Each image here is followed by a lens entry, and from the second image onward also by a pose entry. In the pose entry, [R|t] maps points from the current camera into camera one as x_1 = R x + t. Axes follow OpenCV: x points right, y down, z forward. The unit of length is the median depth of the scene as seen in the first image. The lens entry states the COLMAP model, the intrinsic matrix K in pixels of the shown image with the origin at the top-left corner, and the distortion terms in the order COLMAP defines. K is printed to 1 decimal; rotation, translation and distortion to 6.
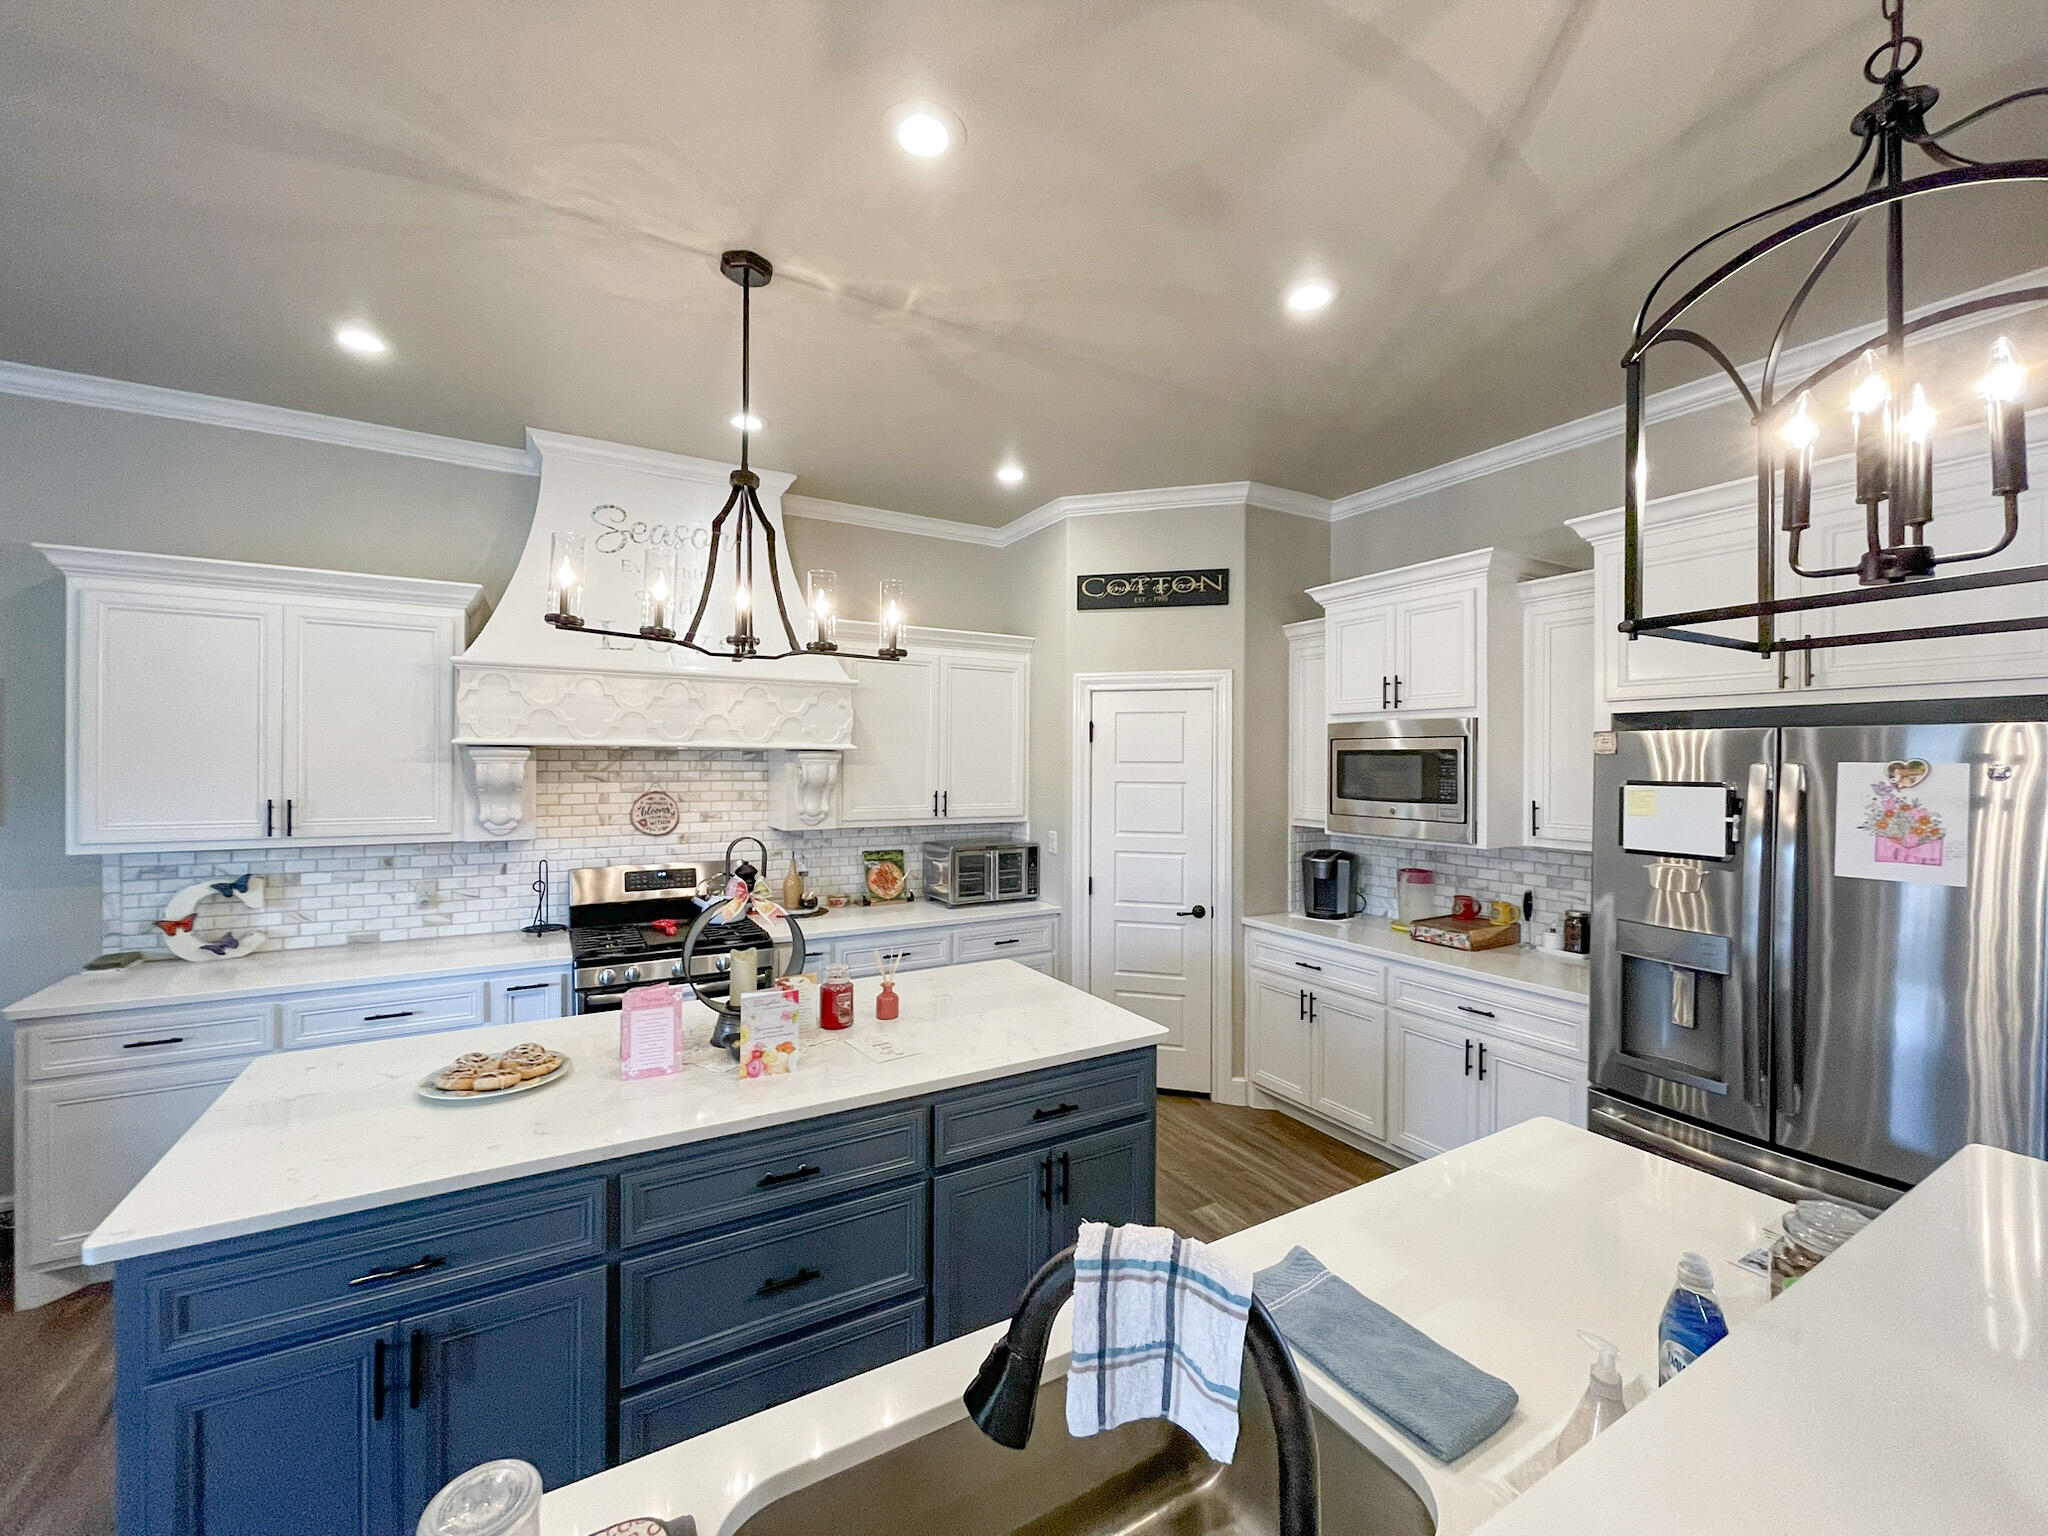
lens RADIAL K [[830.8, 0, 1030.0], [0, 830.8, 761.6], [0, 0, 1]] dist [-0.004215, 0.000380]
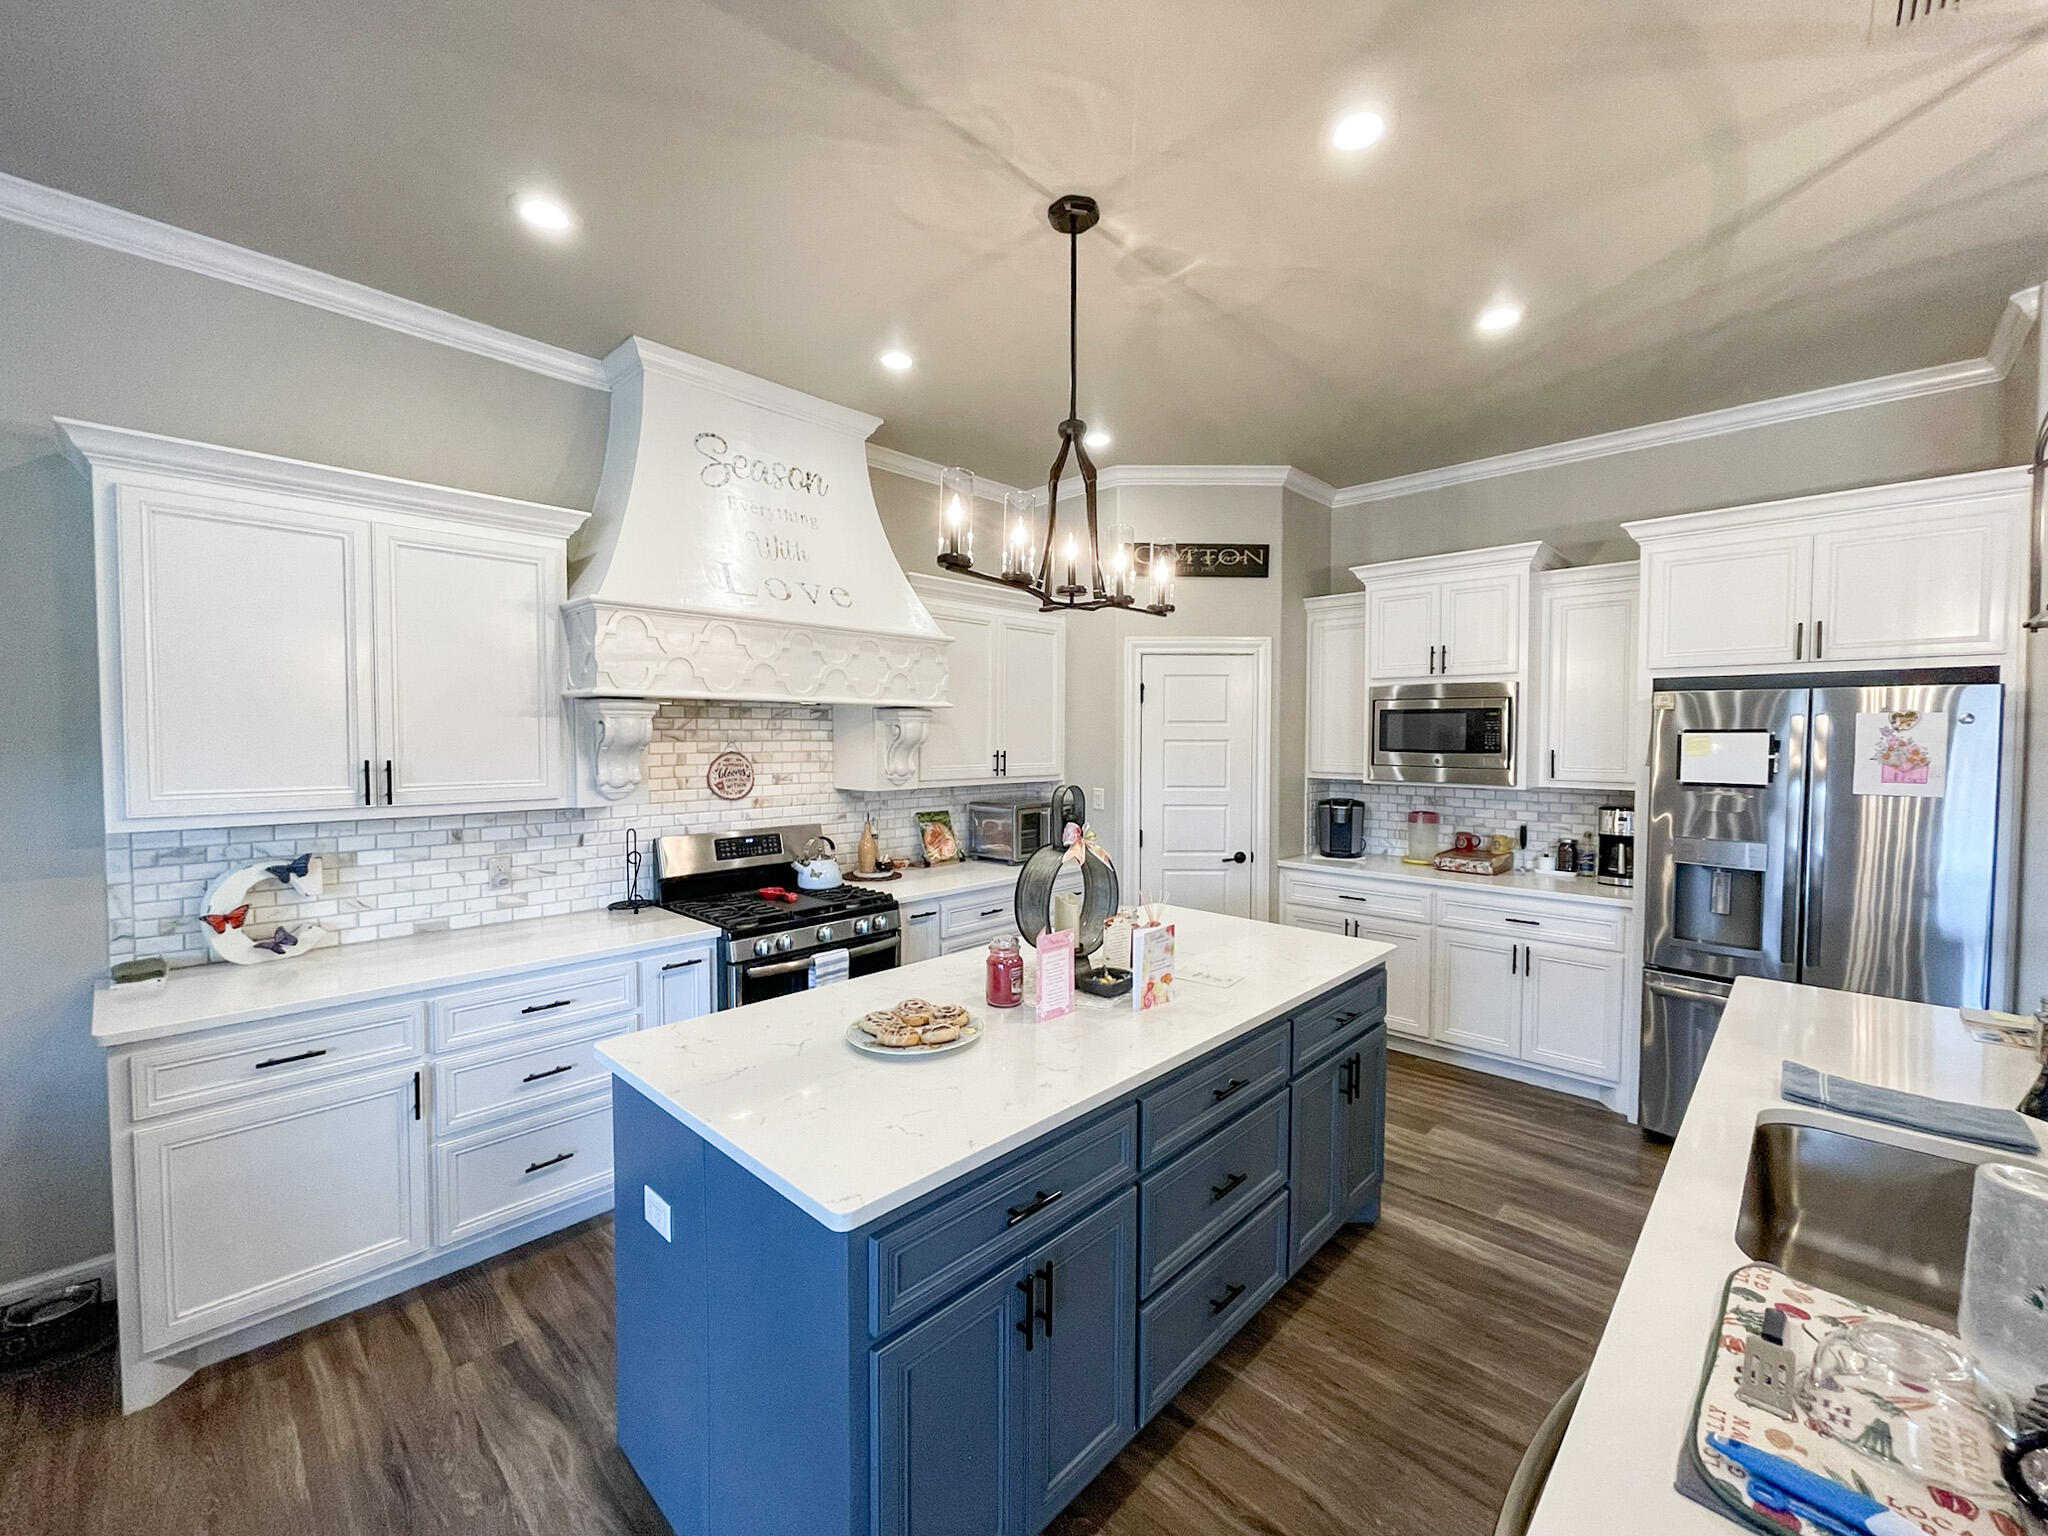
lens RADIAL K [[830.8, 0, 1057.8], [0, 830.8, 759.9], [0, 0, 1]] dist [-0.004215, 0.000380]
pose [[0.960547, -0.012307, 0.277845, -0.433192], [0.002919, 0.999412, 0.034175, 0.017320], [-0.278102, -0.032016, 0.960018, 0.018711]]
